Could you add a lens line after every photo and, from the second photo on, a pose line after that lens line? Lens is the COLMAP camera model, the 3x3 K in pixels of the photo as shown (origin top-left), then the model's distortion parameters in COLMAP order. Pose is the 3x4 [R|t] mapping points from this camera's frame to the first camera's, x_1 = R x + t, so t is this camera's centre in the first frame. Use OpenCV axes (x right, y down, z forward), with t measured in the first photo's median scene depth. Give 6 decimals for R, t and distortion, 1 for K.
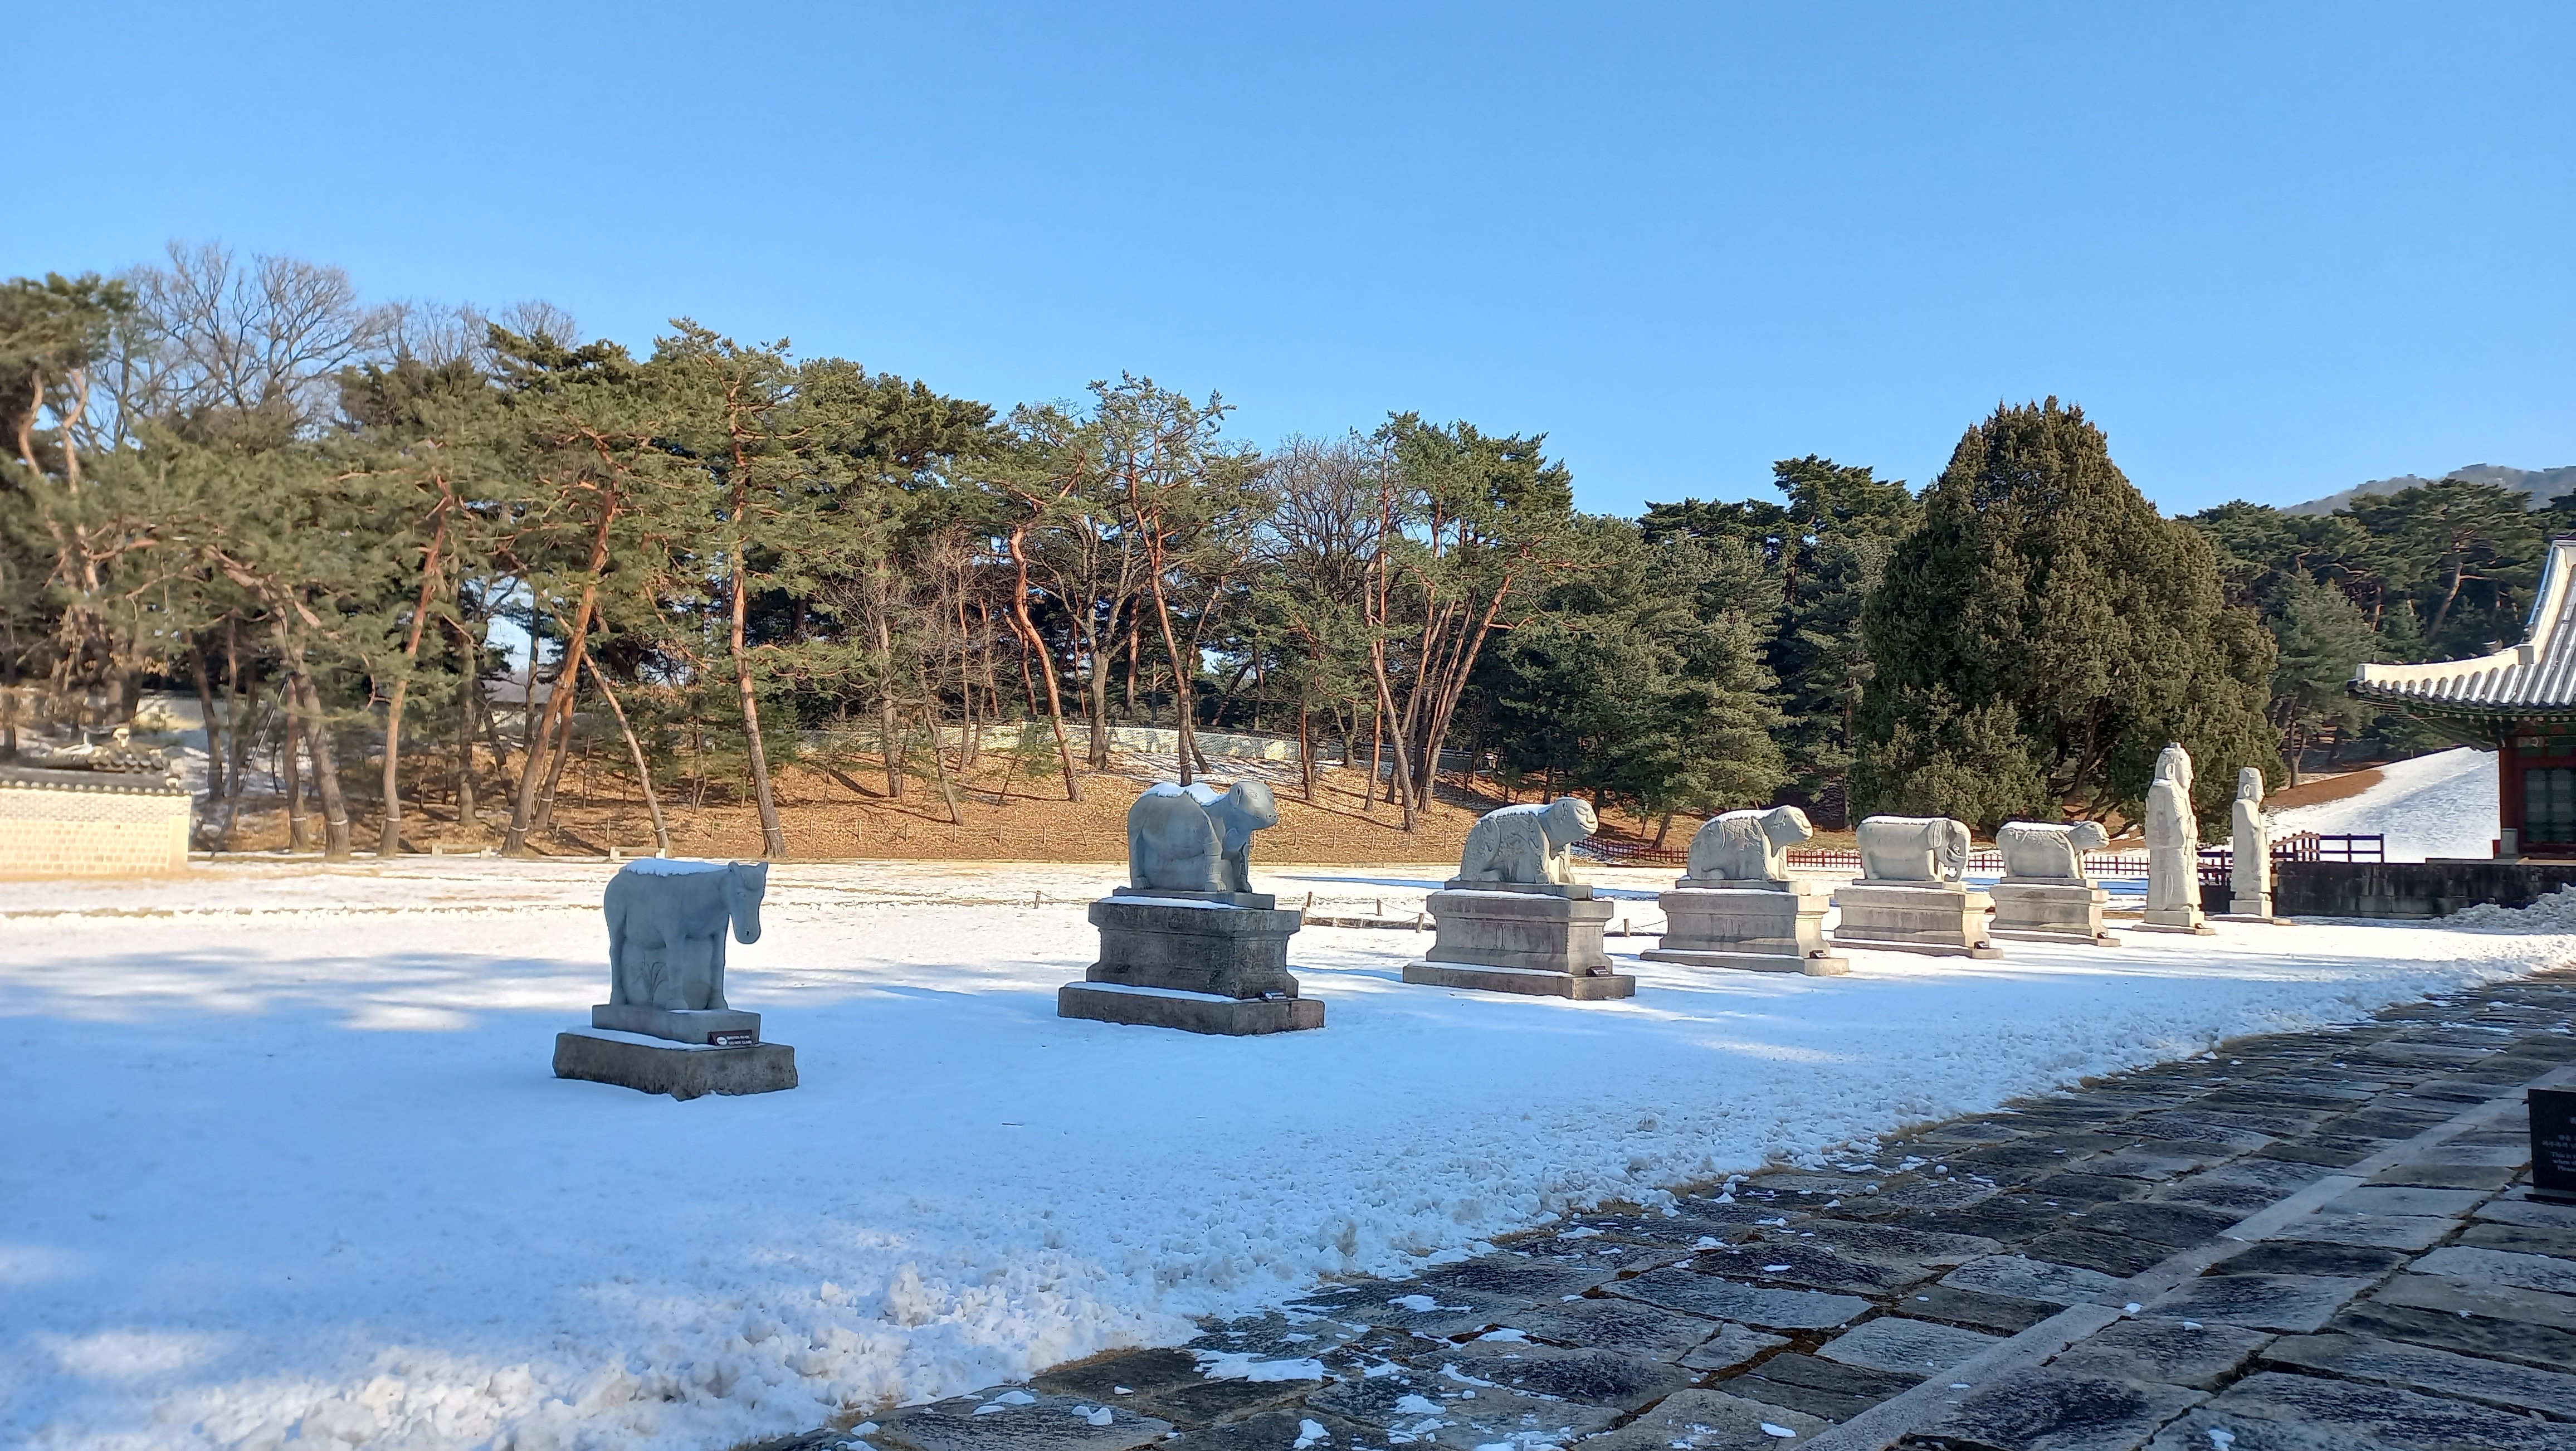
lens RADIAL K [[1819.4, 0, 1240.6], [0, 1819.4, 742.7], [0, 0, 1]] dist [0.007127, 0.002721]
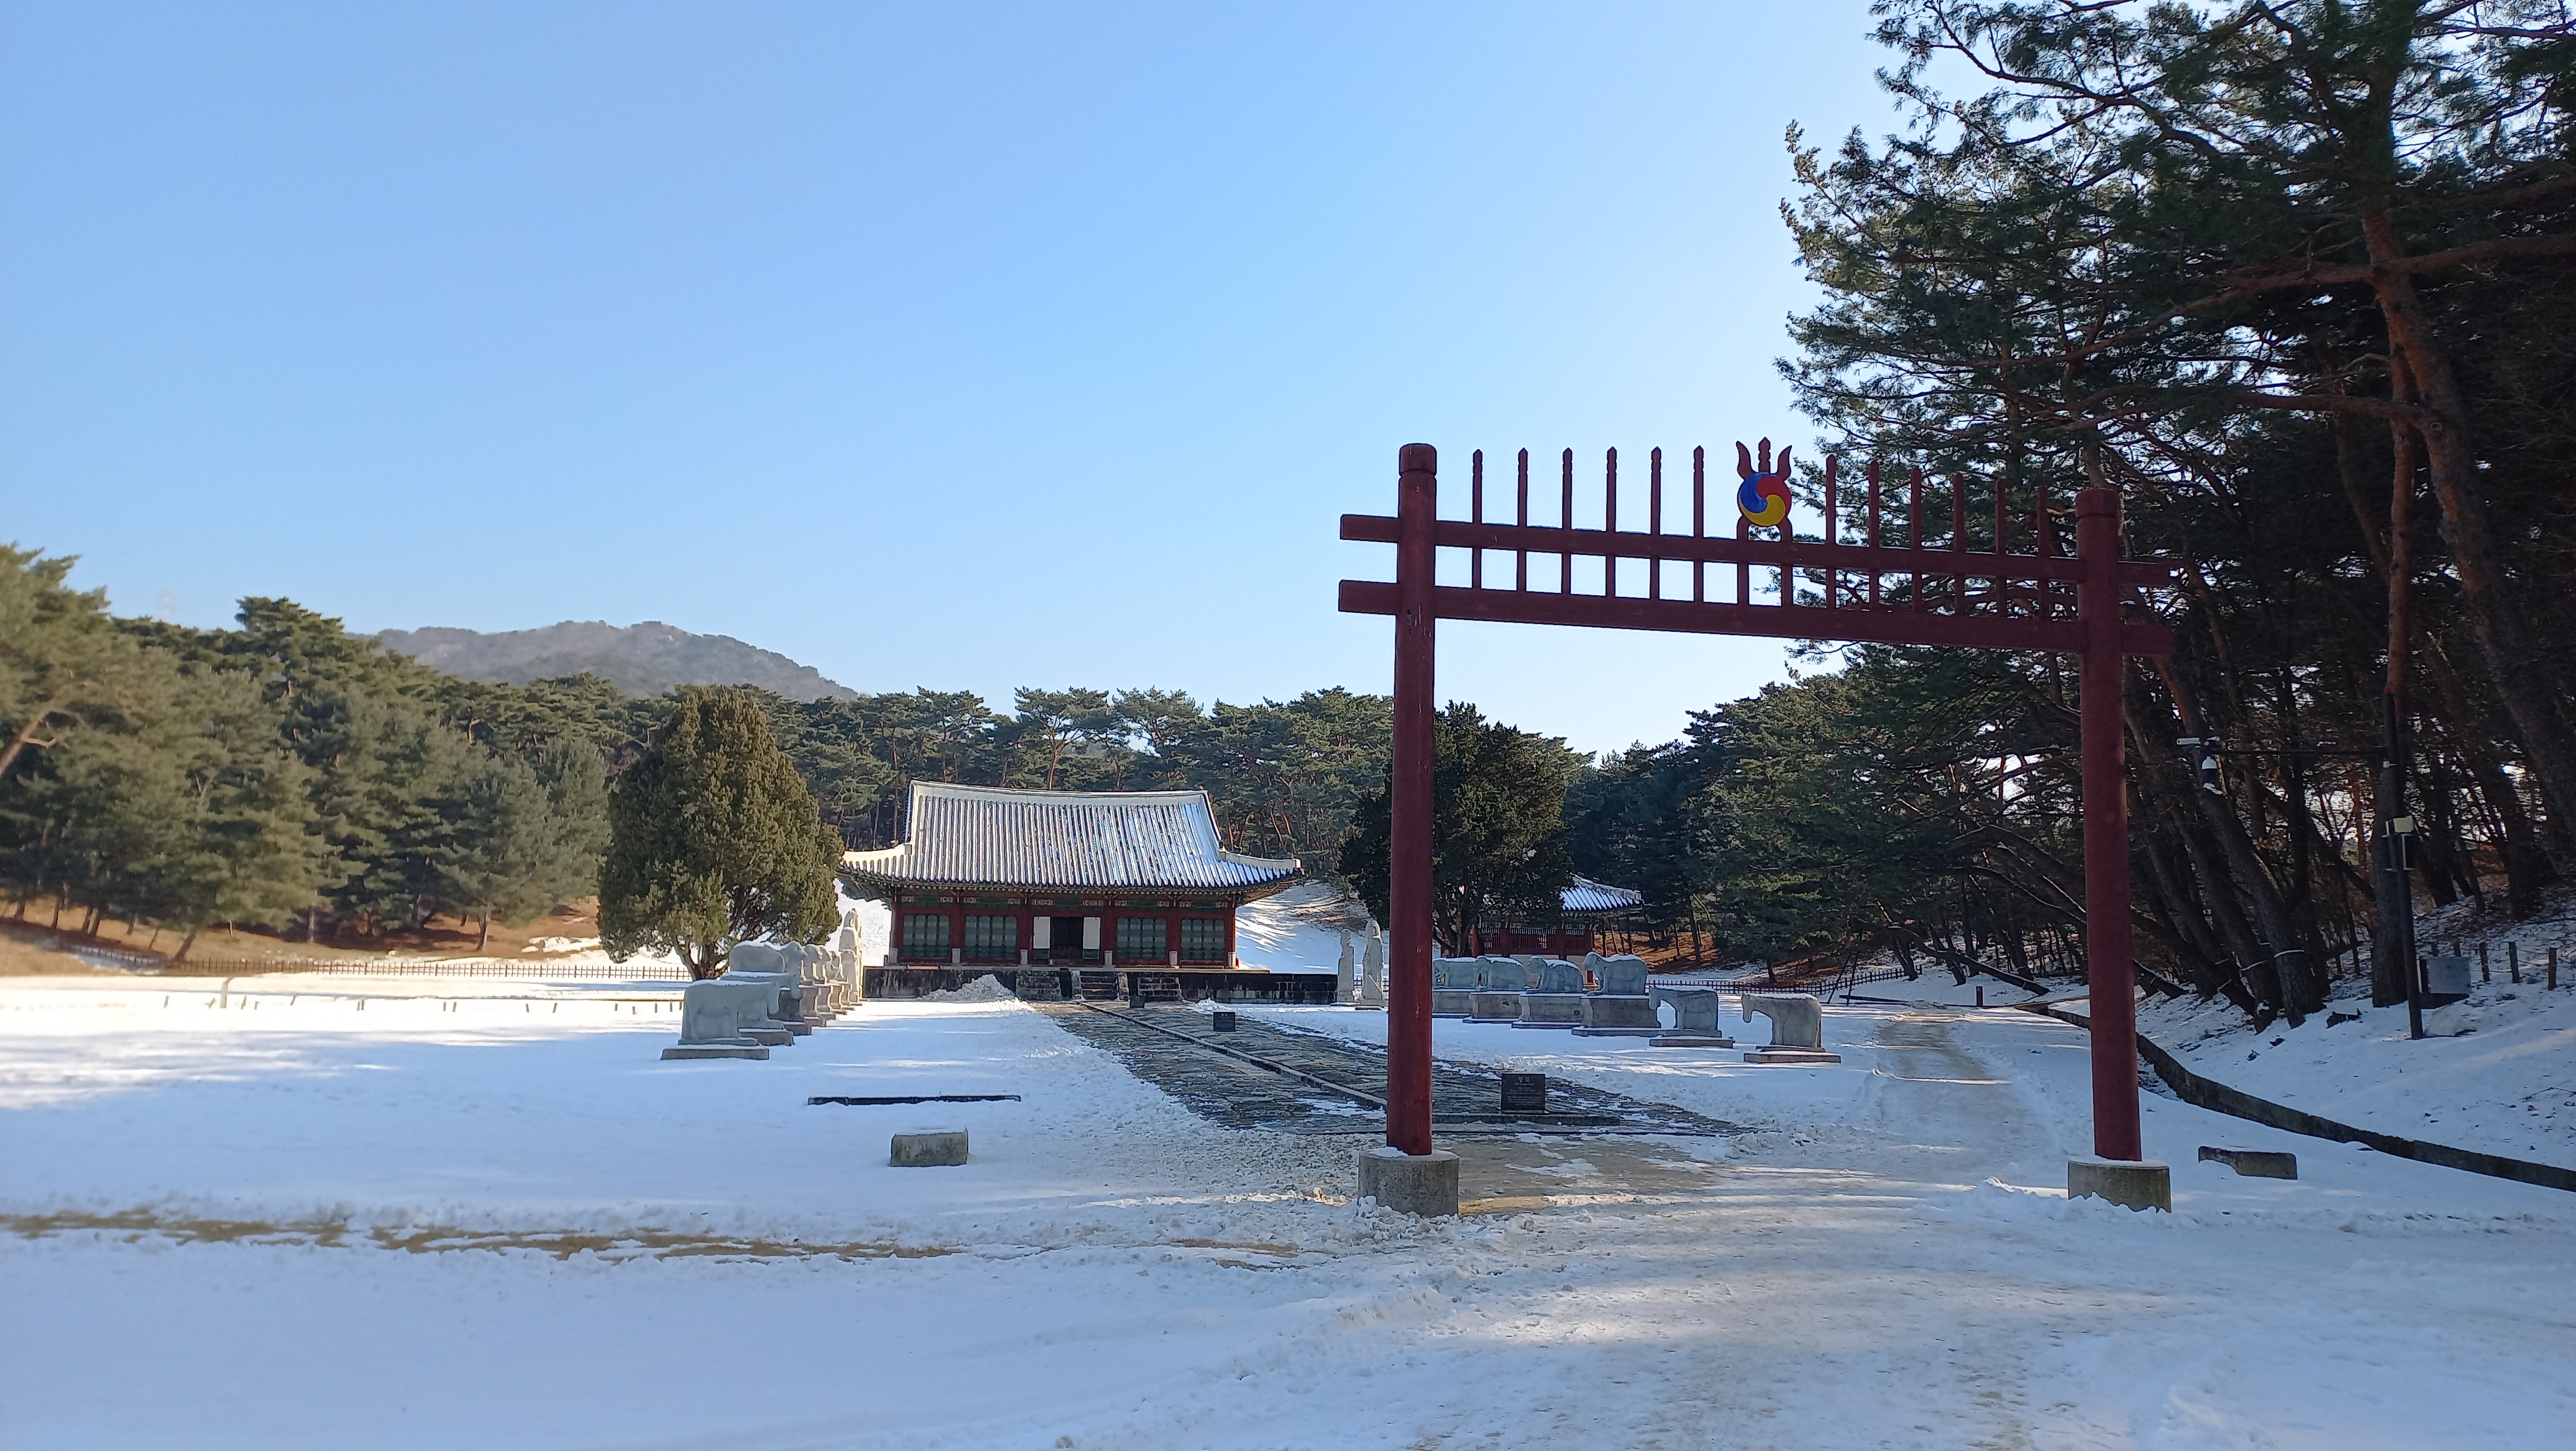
lens RADIAL K [[1821.9, 0, 1299.4], [0, 1821.9, 726.2], [0, 0, 1]] dist [0.106259, -0.130221]
pose [[0.581675, 0.104173, 0.806723, -0.522218], [-0.052403, 0.994504, -0.090636, -0.025798], [-0.811731, 0.010446, 0.583938, -0.346052]]
